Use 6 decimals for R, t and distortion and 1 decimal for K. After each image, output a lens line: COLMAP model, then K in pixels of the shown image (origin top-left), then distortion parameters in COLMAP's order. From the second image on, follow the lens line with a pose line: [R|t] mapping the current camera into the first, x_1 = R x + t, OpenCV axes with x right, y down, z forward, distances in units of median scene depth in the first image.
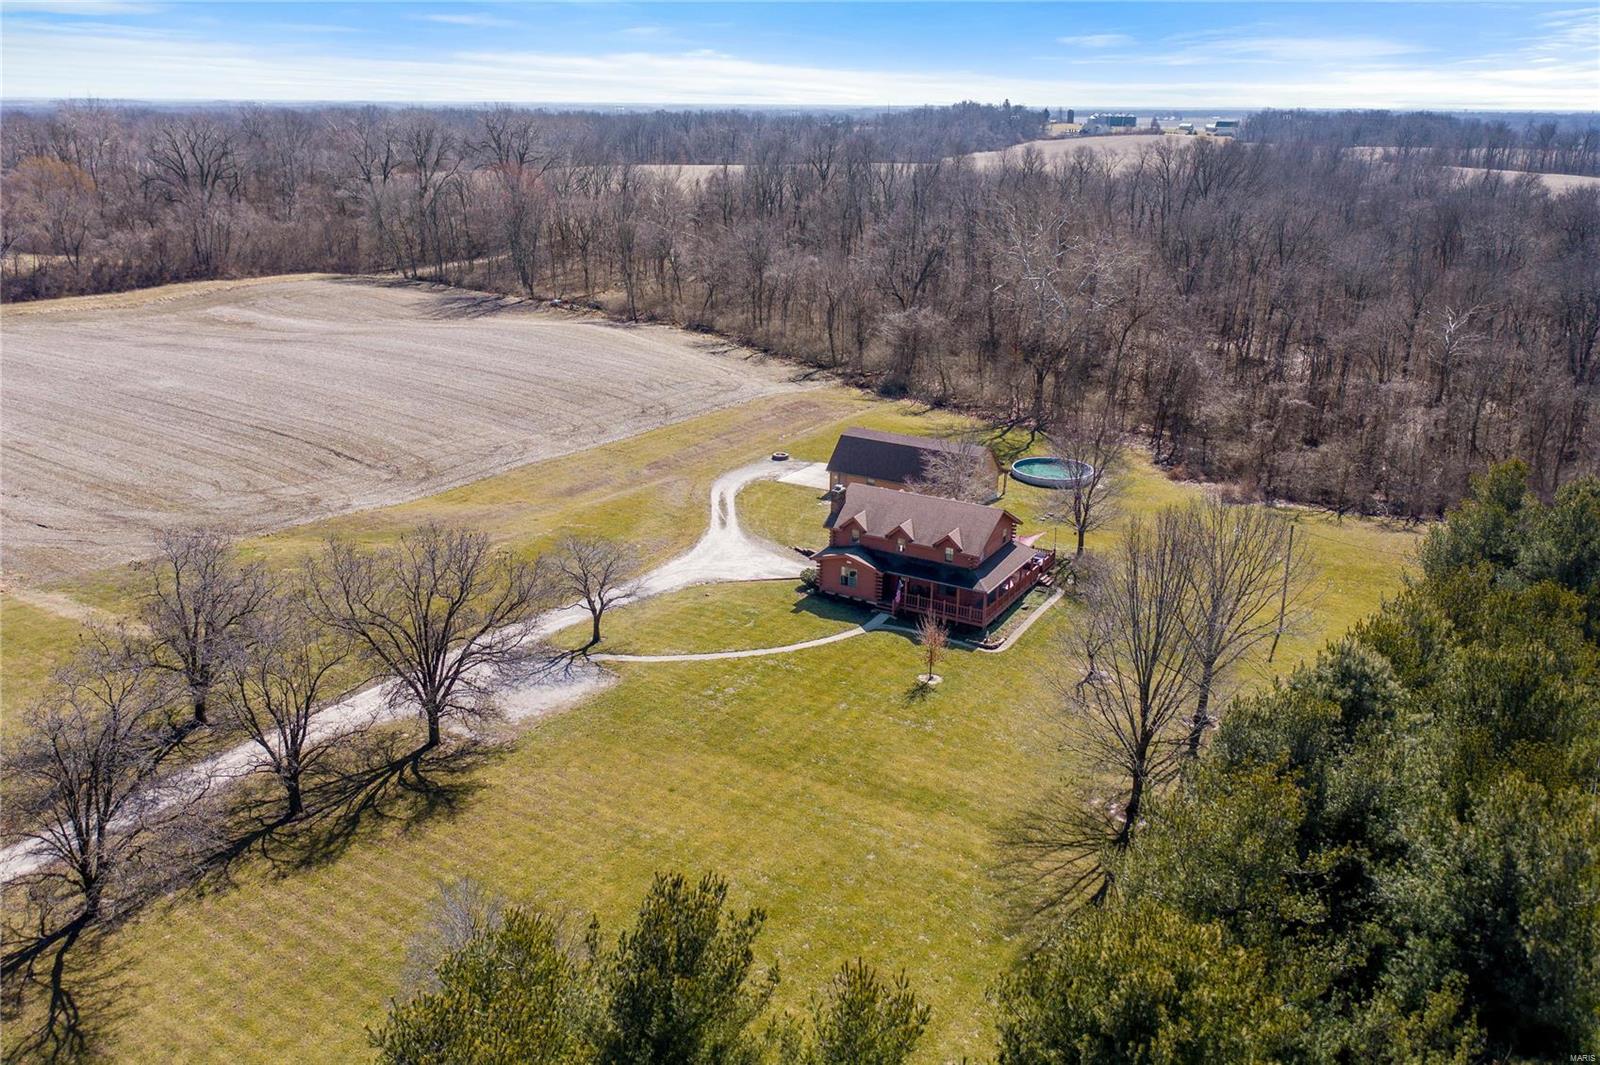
lens RADIAL K [[1239.0, 0, 791.8], [0, 1239.0, 580.9], [0, 0, 1]] dist [-0.022984, 0.001767]
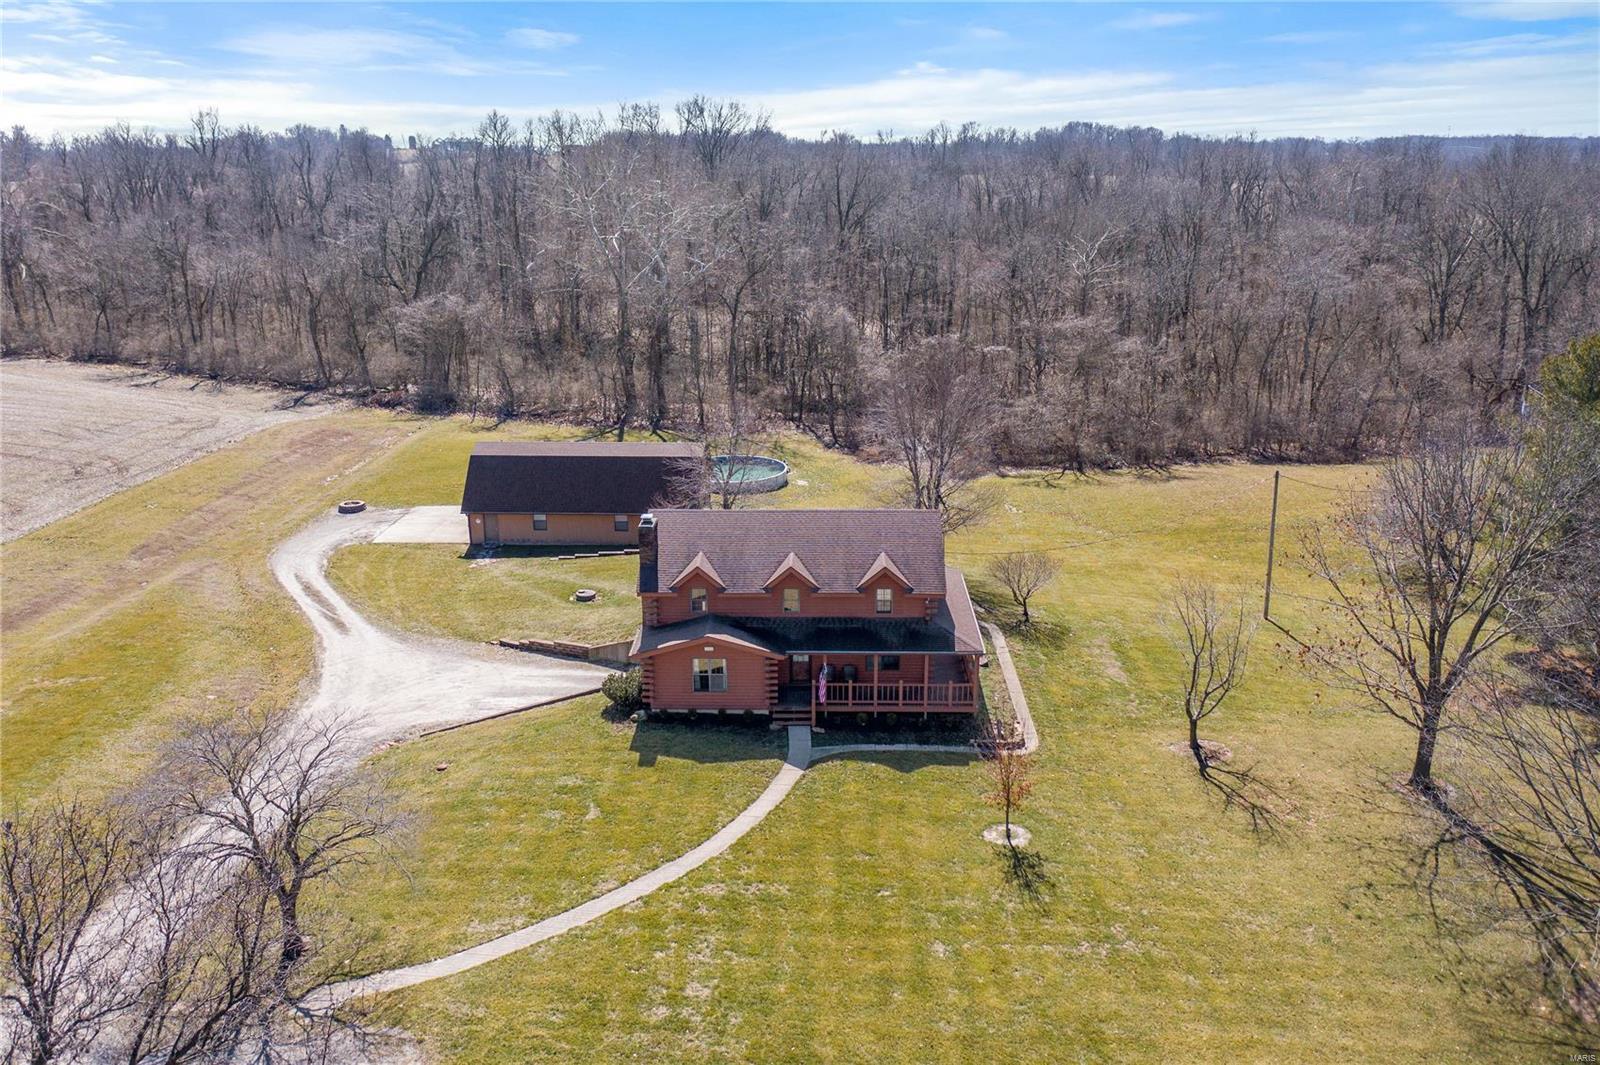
lens RADIAL K [[1249.7, 0, 806.0], [0, 1249.7, 533.6], [0, 0, 1]] dist [-0.023366, 0.003589]
pose [[0.866926, -0.156480, 0.473237, -0.122467], [0.187301, 0.982131, -0.018367, -0.033642], [-0.461906, 0.104560, 0.880744, 0.355069]]
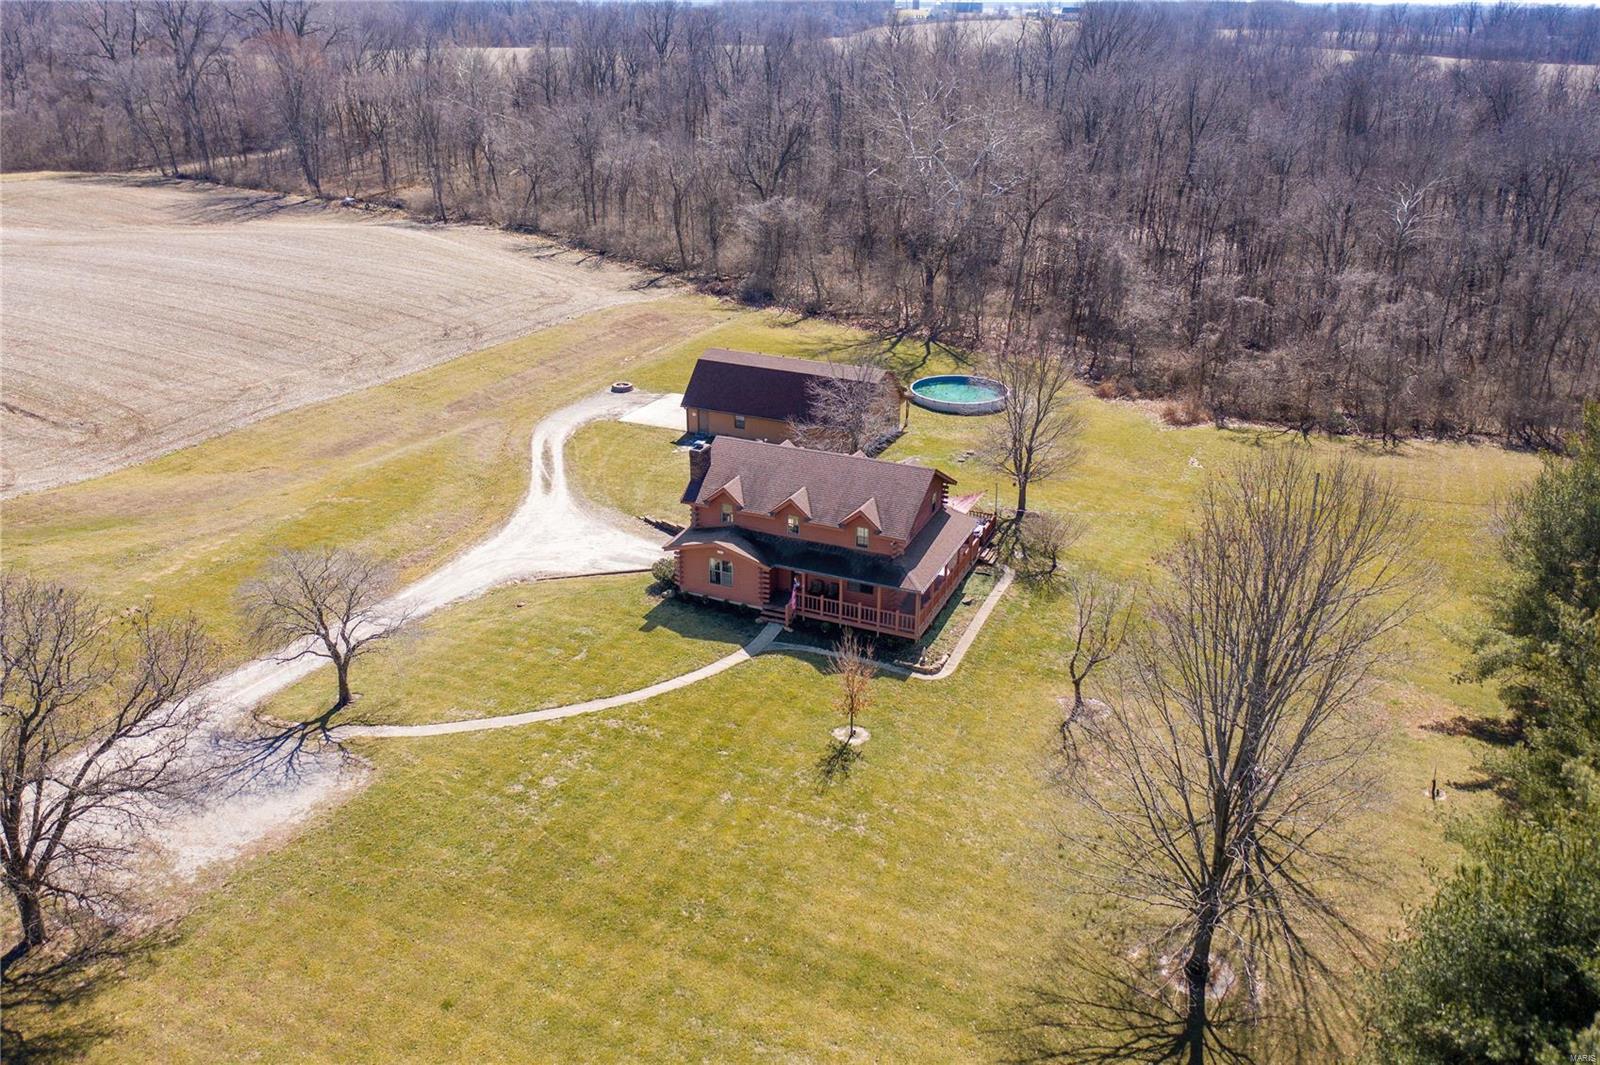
lens RADIAL K [[1249.3, 0, 804.3], [0, 1249.3, 535.1], [0, 0, 1]] dist [-0.020181, 0.009623]
pose [[0.991512, -0.050311, 0.119886, 0.006380], [0.045509, 0.998061, 0.042459, -0.037953], [-0.121789, -0.036642, 0.991879, 0.210498]]
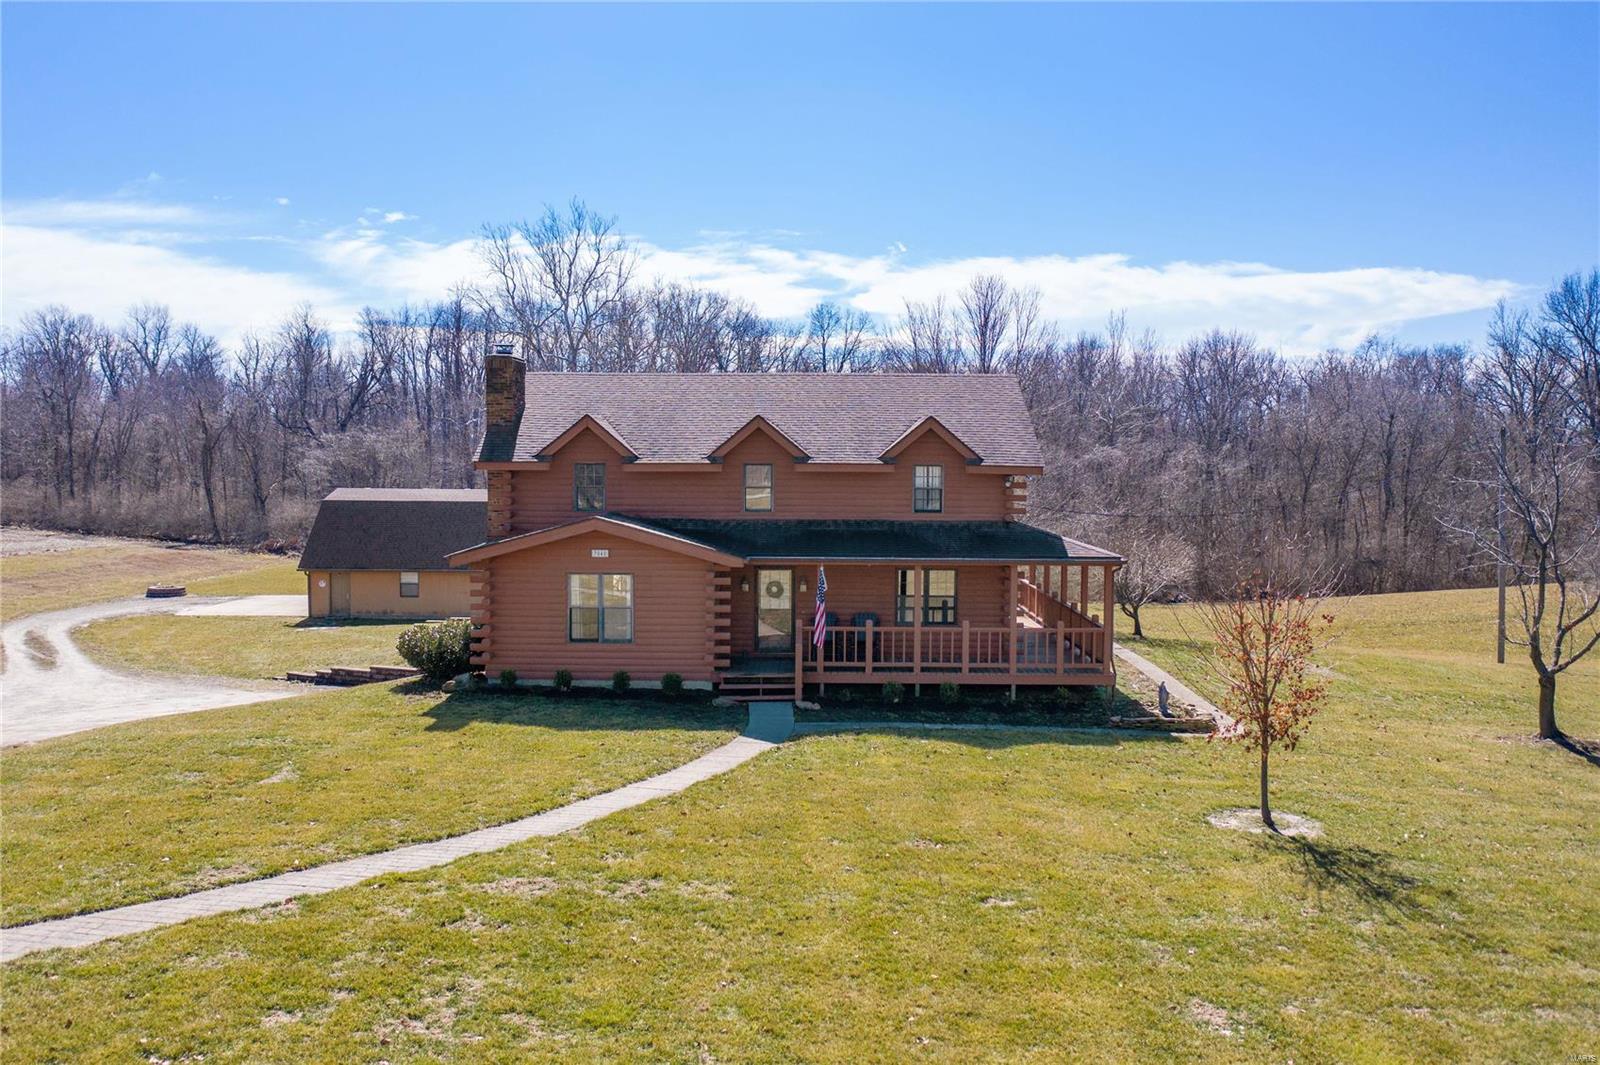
lens RADIAL K [[1254.8, 0, 802.7], [0, 1254.8, 524.6], [0, 0, 1]] dist [-0.021940, 0.001753]
pose [[0.861200, -0.029364, 0.507418, -0.043900], [0.183888, 0.948701, -0.257198, 0.044963], [-0.473836, 0.314807, 0.822421, 0.533416]]
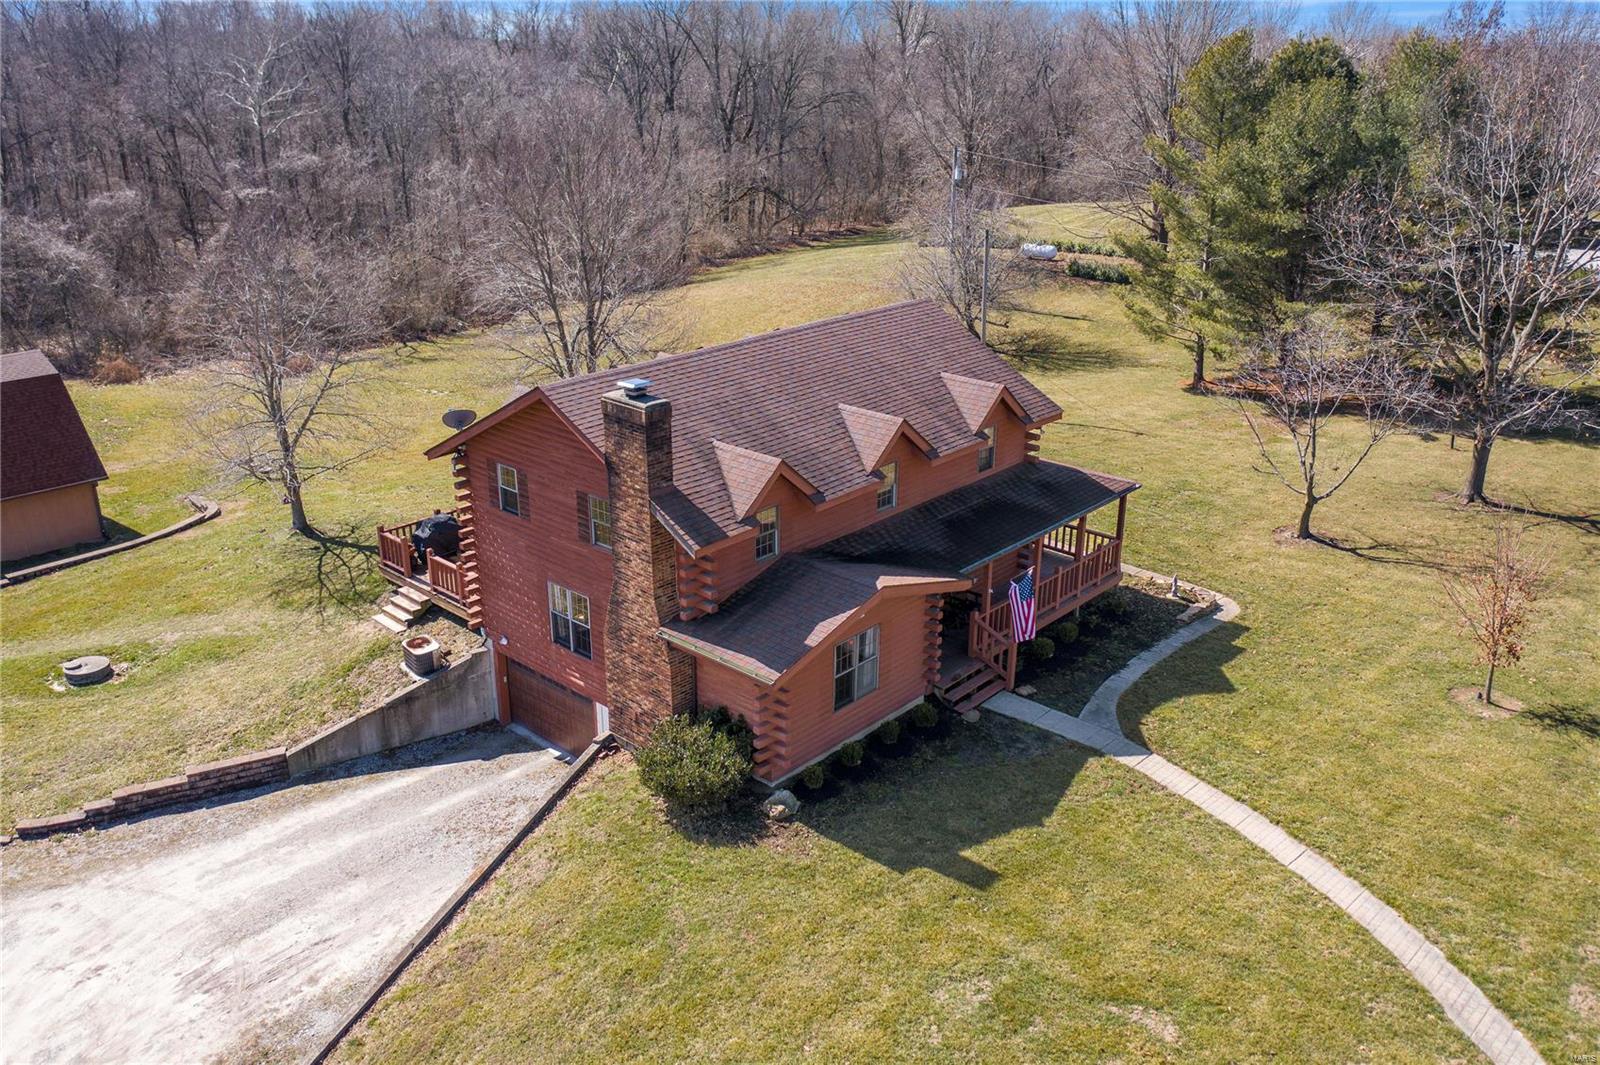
lens RADIAL K [[1249.7, 0, 806.0], [0, 1249.7, 533.6], [0, 0, 1]] dist [-0.023366, 0.003589]
pose [[0.192287, -0.359793, 0.913003, -0.140865], [0.347654, 0.895002, 0.279480, -0.079128], [-0.917694, 0.263668, 0.297181, 0.670241]]
